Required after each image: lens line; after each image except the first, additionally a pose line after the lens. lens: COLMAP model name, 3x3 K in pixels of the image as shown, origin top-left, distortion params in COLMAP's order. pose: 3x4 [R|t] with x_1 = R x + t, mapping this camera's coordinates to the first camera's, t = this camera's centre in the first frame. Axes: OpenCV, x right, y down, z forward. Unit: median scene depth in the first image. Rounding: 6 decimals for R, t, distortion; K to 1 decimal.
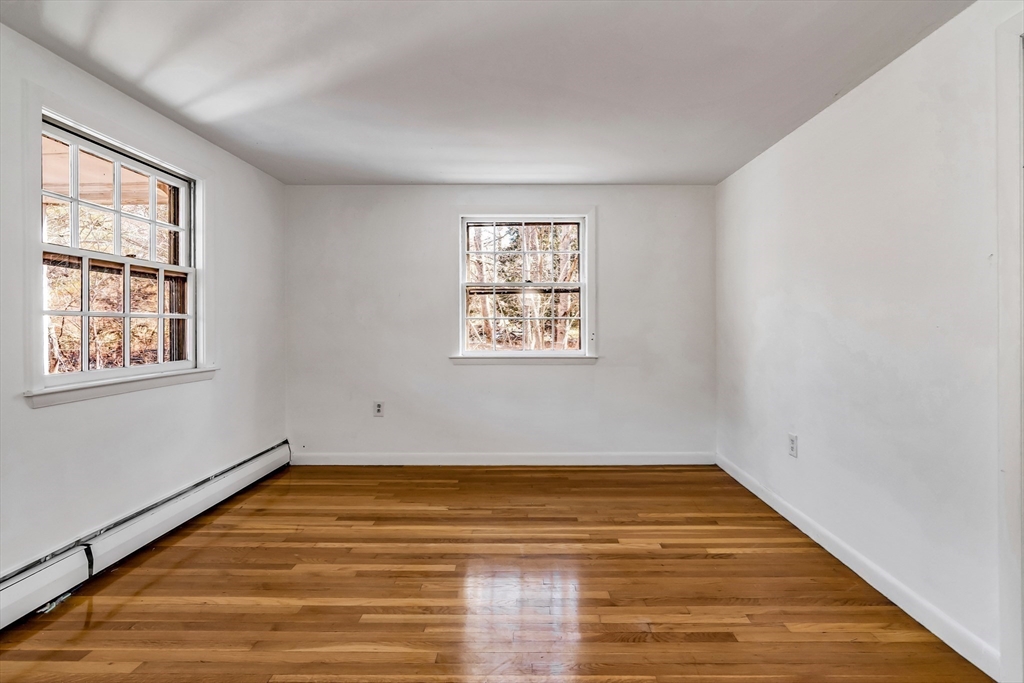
lens RADIAL K [[522.2, 0, 523.8], [0, 522.2, 328.8], [0, 0, 1]] dist [0.002197, 0.000520]
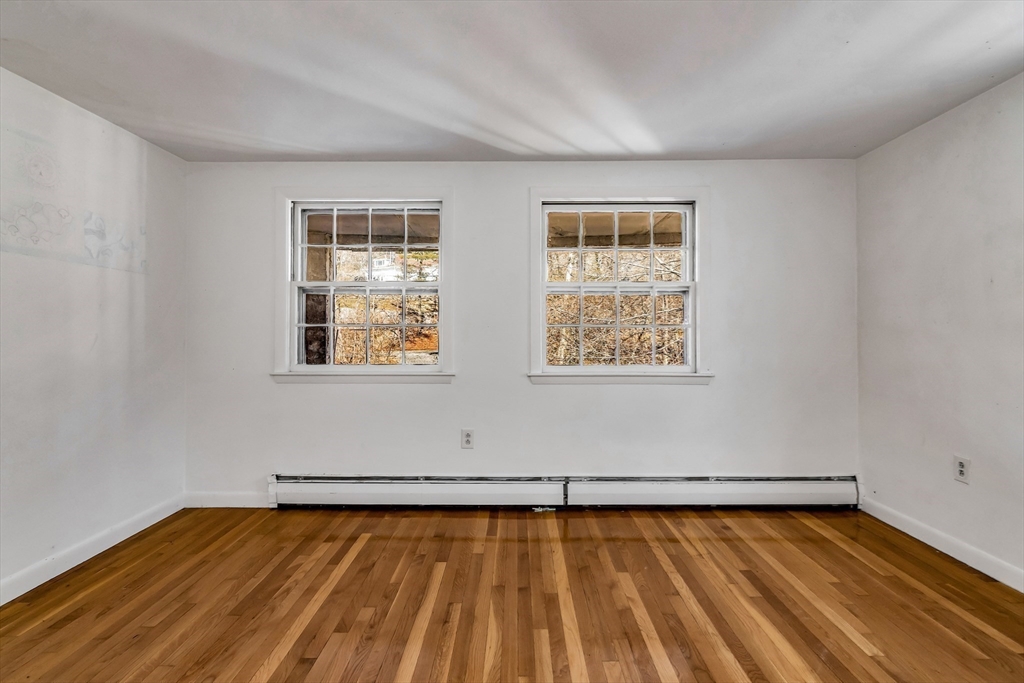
lens RADIAL K [[500.1, 0, 510.1], [0, 500.1, 332.2], [0, 0, 1]] dist [0.000280, 0.000011]
pose [[-0.011498, 0.001477, -0.999933, 0.508084], [-0.007754, 0.999969, 0.001567, -0.009283], [0.999904, 0.007771, -0.011486, 0.756040]]
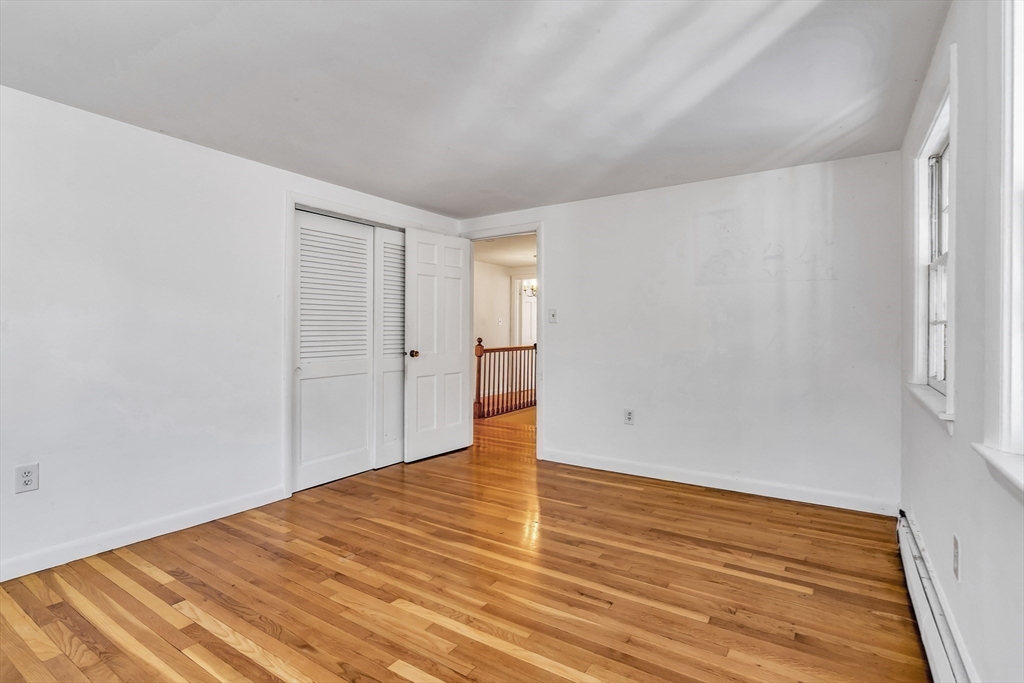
lens RADIAL K [[500.1, 0, 510.1], [0, 500.1, 332.2], [0, 0, 1]] dist [0.000280, 0.000011]
pose [[-0.843343, -0.007871, 0.537318, -0.619587], [0.000459, 0.999882, 0.015367, -0.020301], [-0.537375, 0.013207, -0.843240, 1.435499]]
